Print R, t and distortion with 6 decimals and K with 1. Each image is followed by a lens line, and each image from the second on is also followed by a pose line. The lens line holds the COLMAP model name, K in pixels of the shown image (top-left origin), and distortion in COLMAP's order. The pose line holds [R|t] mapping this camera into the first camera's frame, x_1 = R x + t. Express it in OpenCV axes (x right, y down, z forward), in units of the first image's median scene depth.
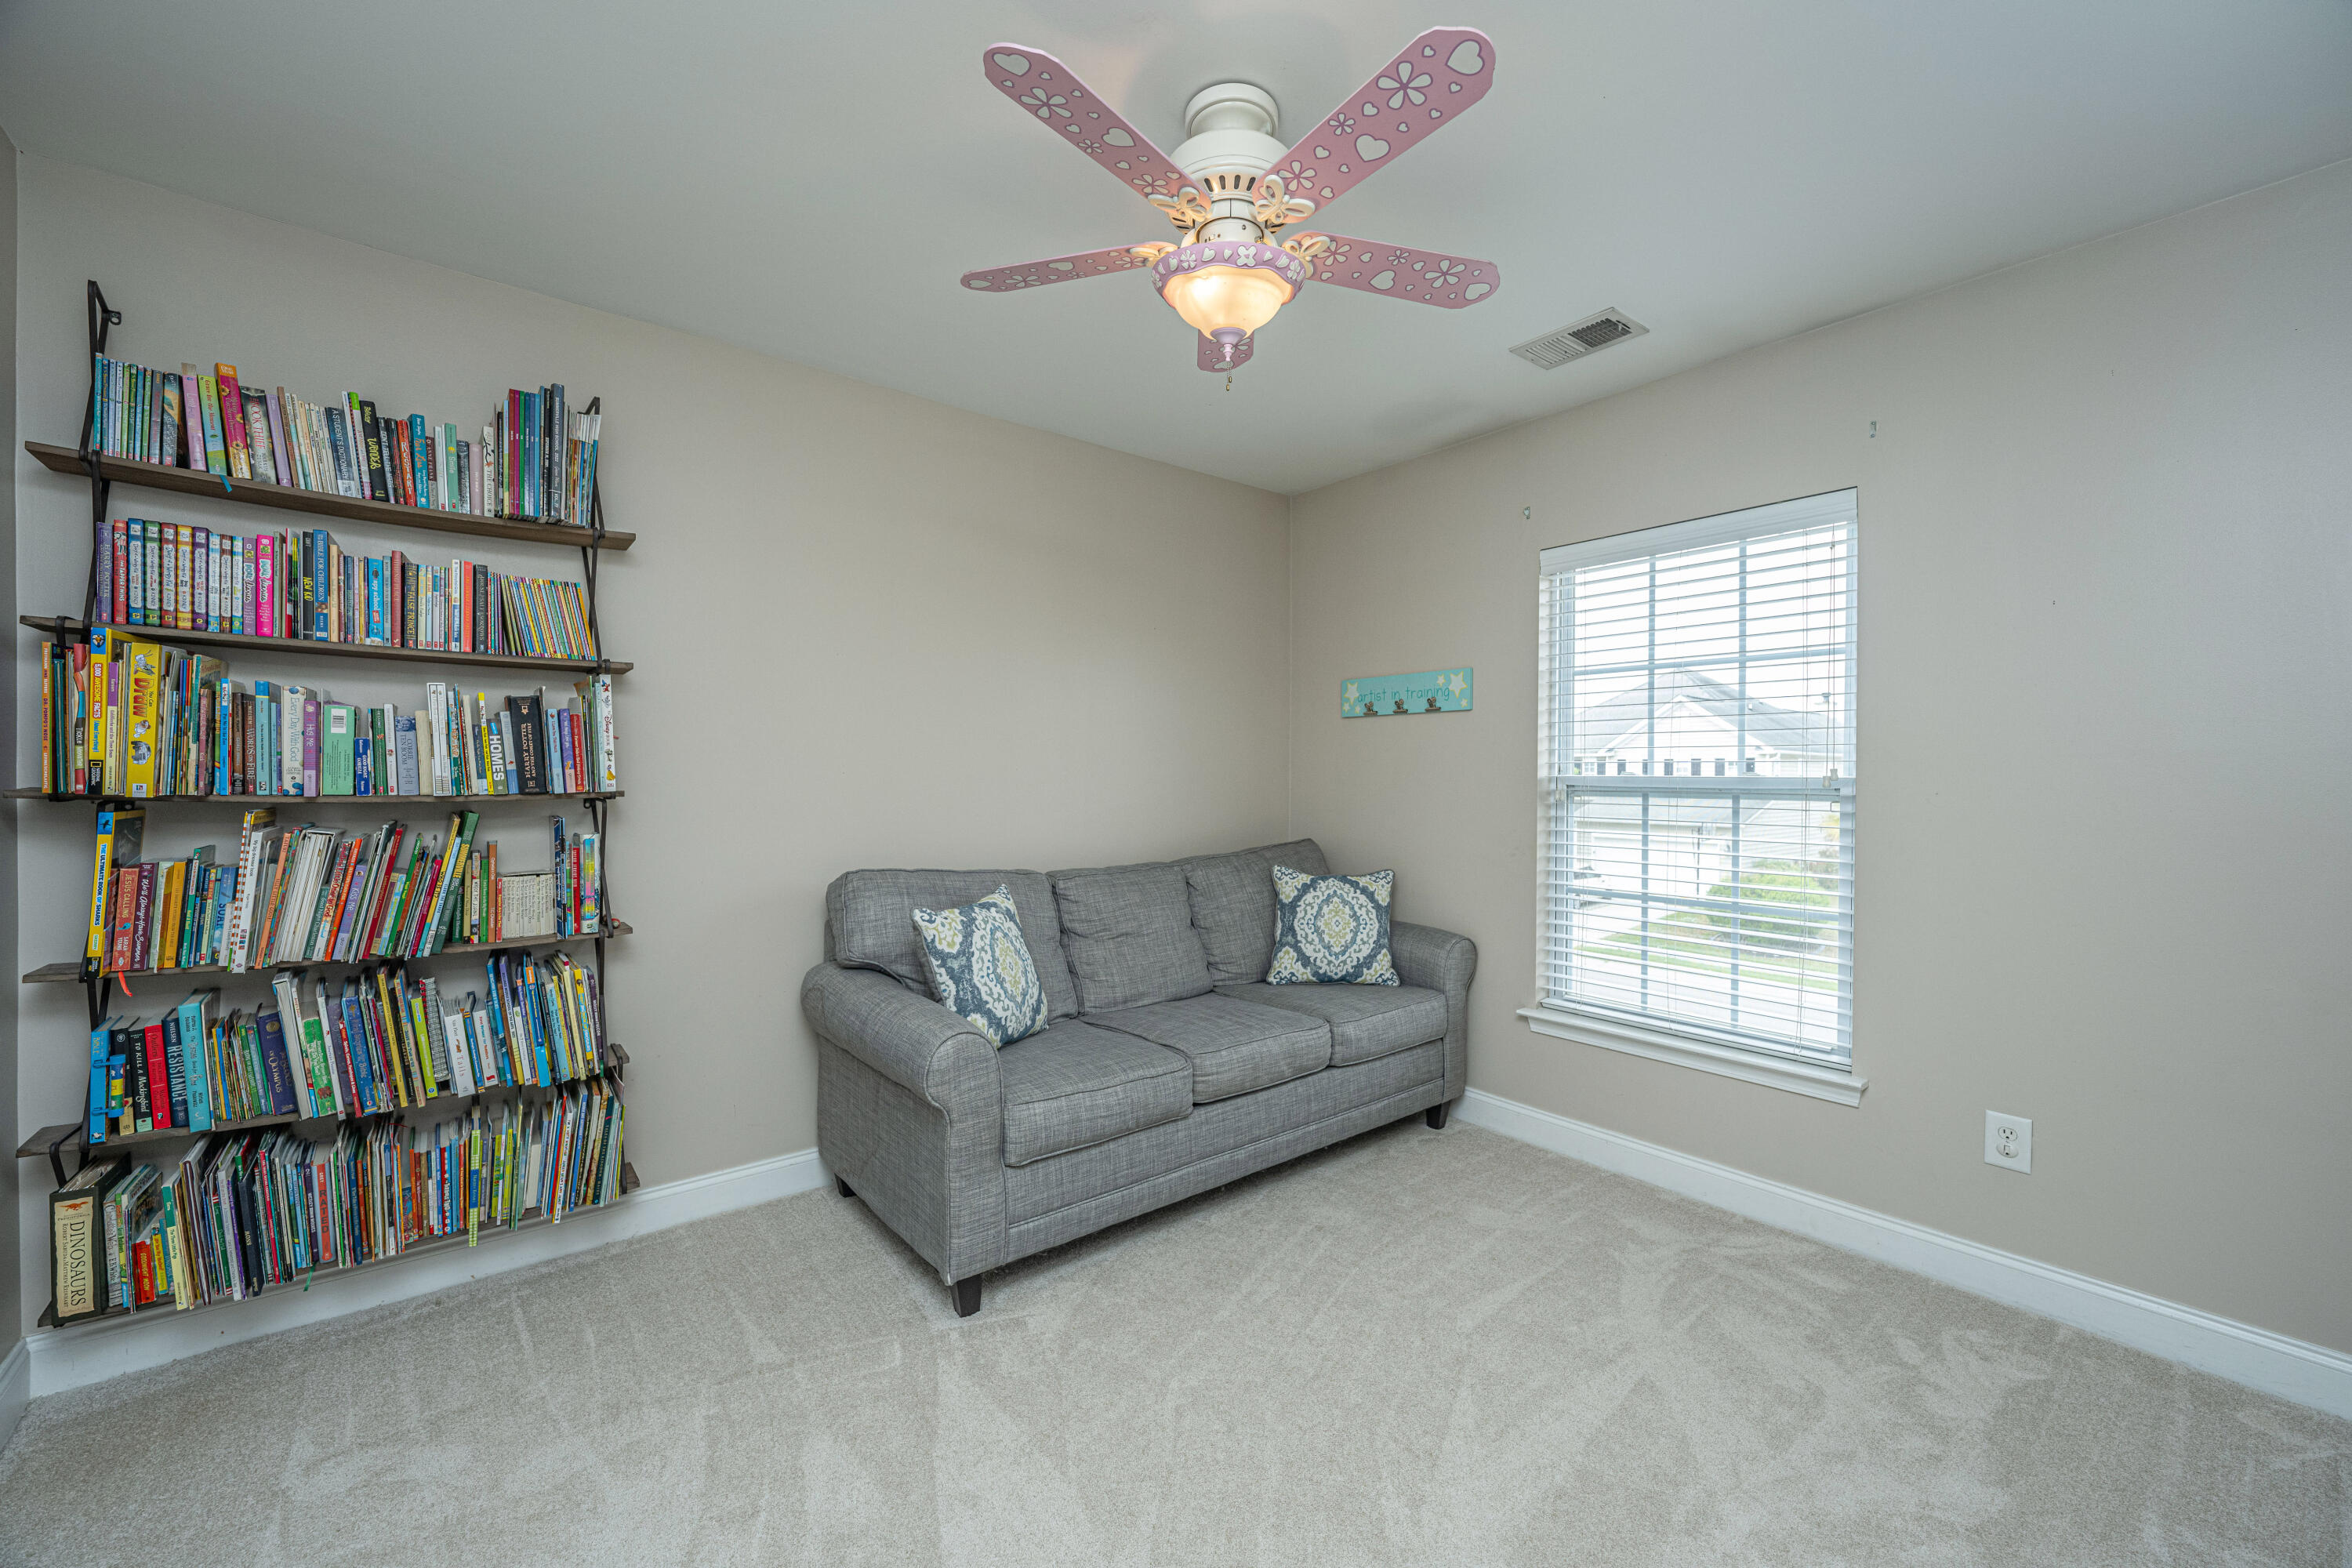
lens RADIAL K [[909.1, 0, 1178.5], [0, 909.1, 754.3], [0, 0, 1]] dist [0.001329, 0.000141]
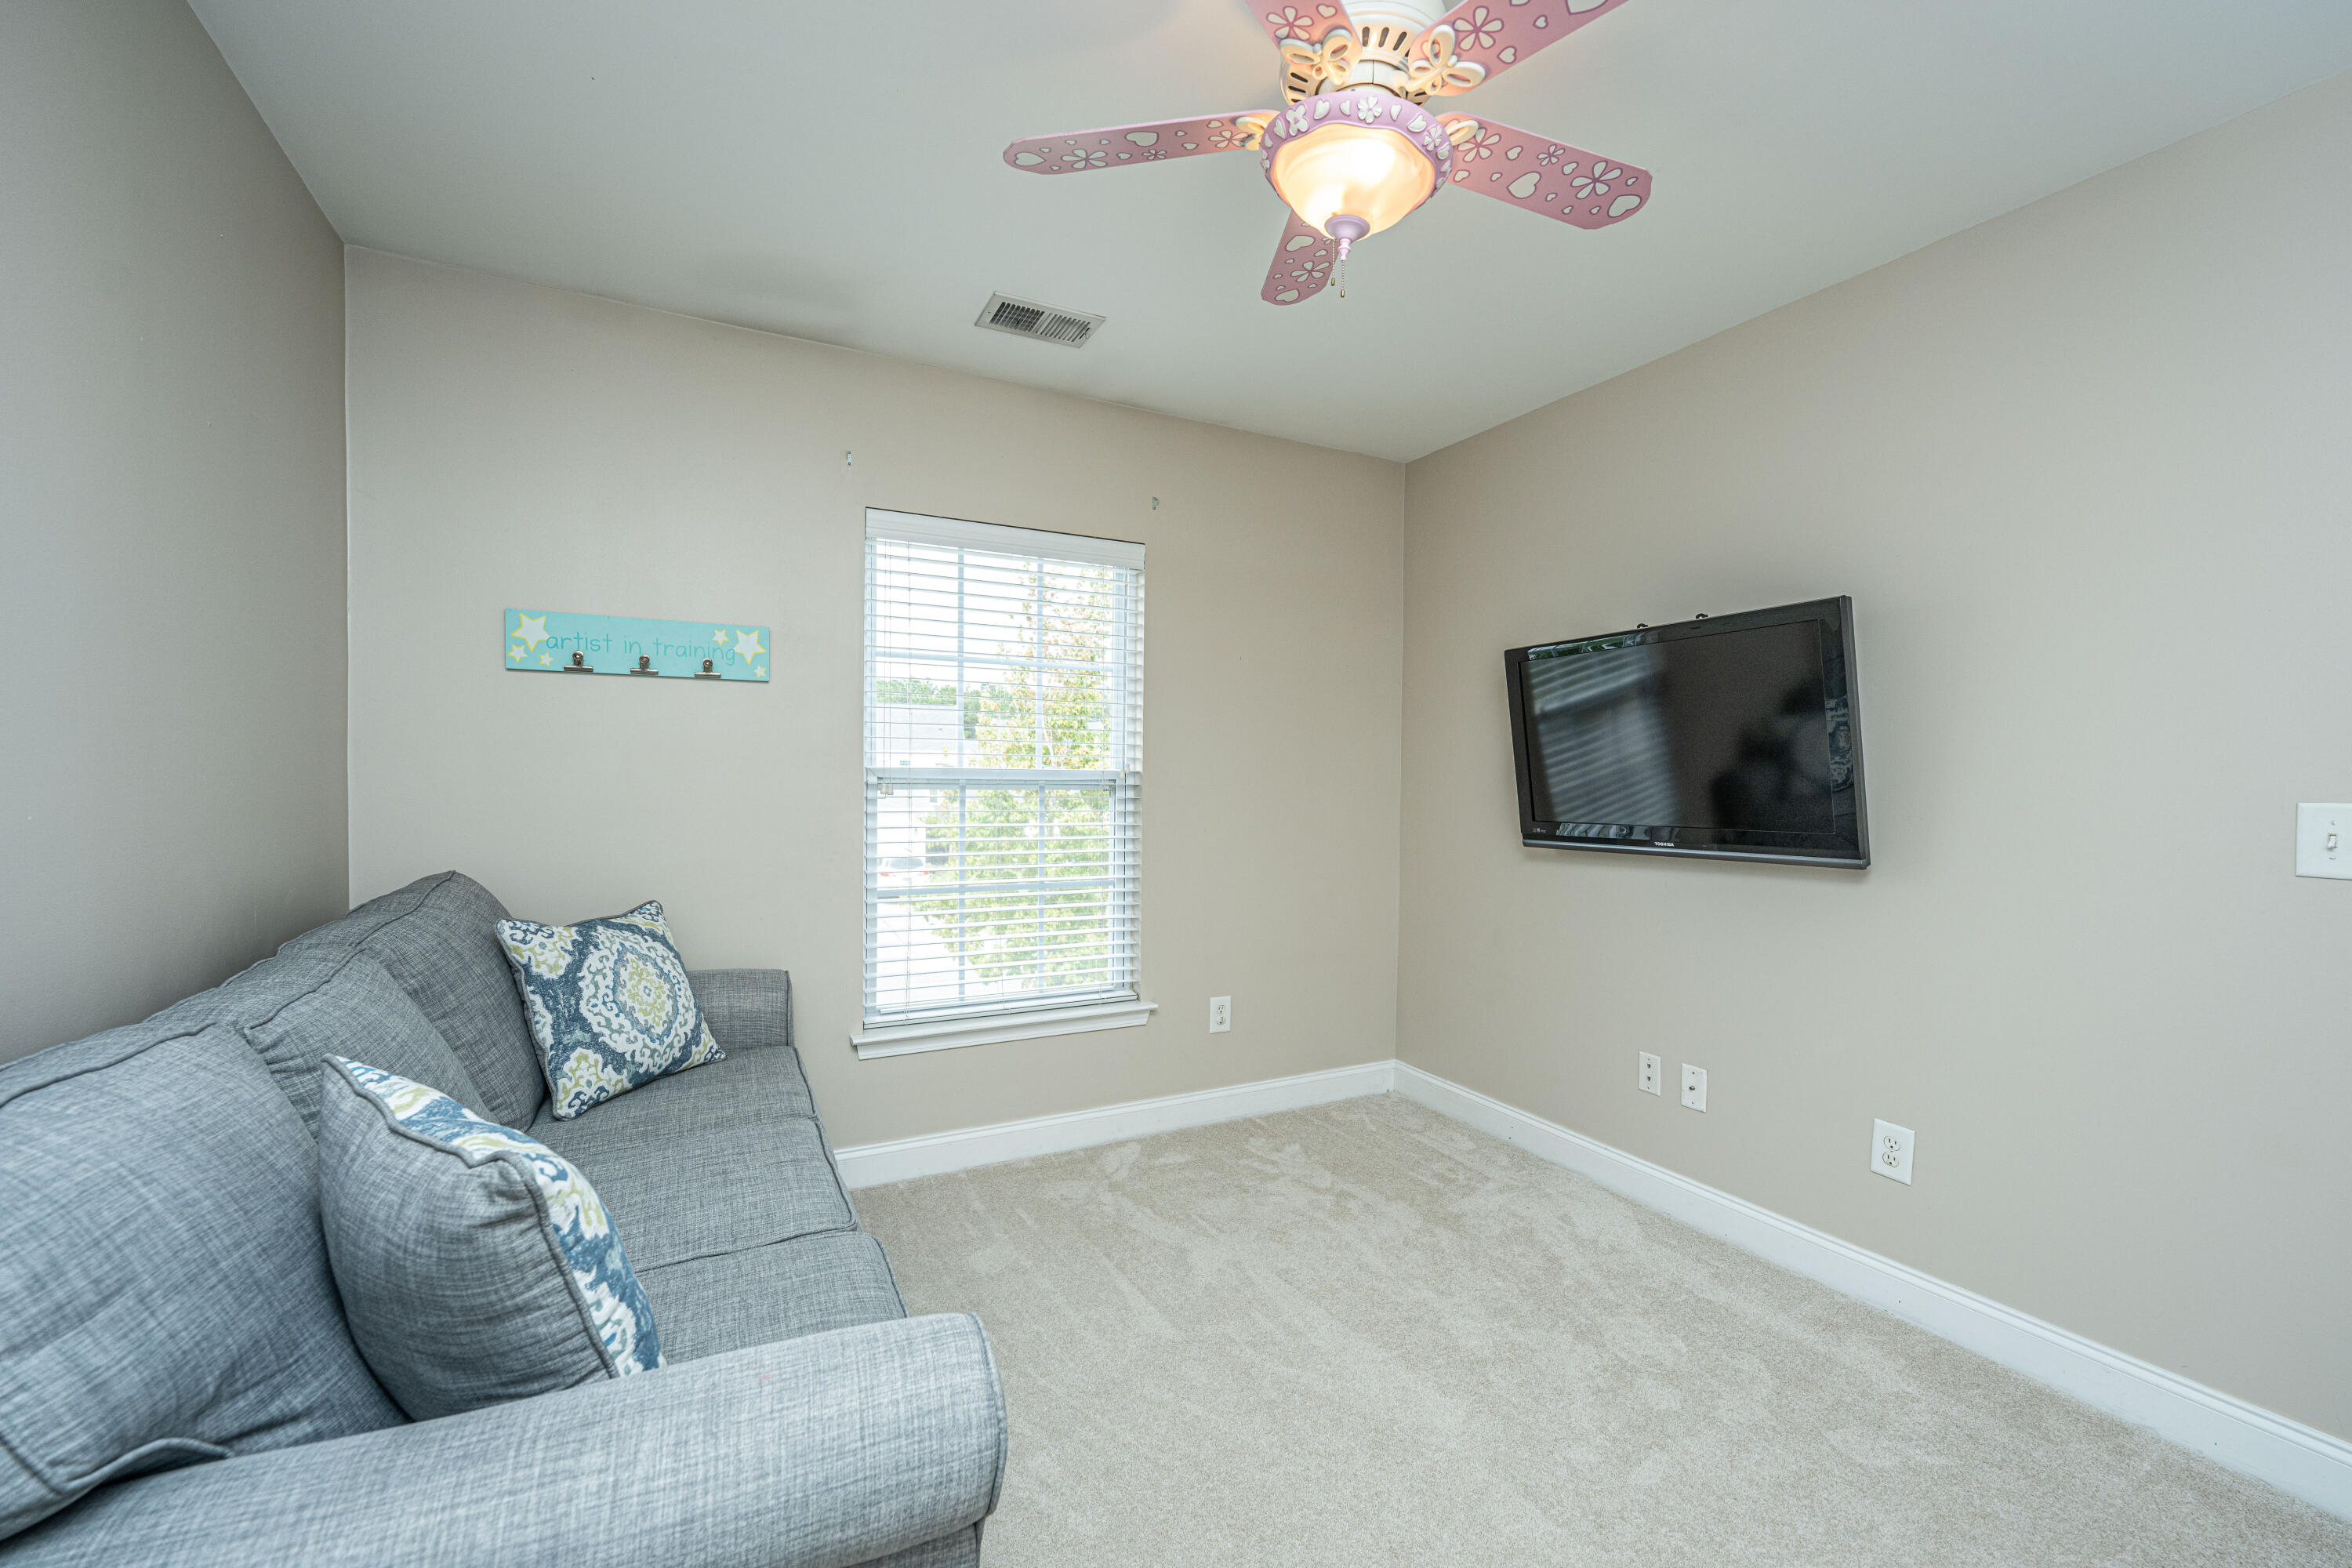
lens RADIAL K [[960.1, 0, 1165.1], [0, 960.1, 780.1], [0, 0, 1]] dist [0.001422, 0.000020]
pose [[0.216716, -0.008701, 0.976196, -0.435701], [-0.030859, 0.999400, 0.015758, 0.012731], [-0.975747, -0.033540, 0.216318, 0.514206]]
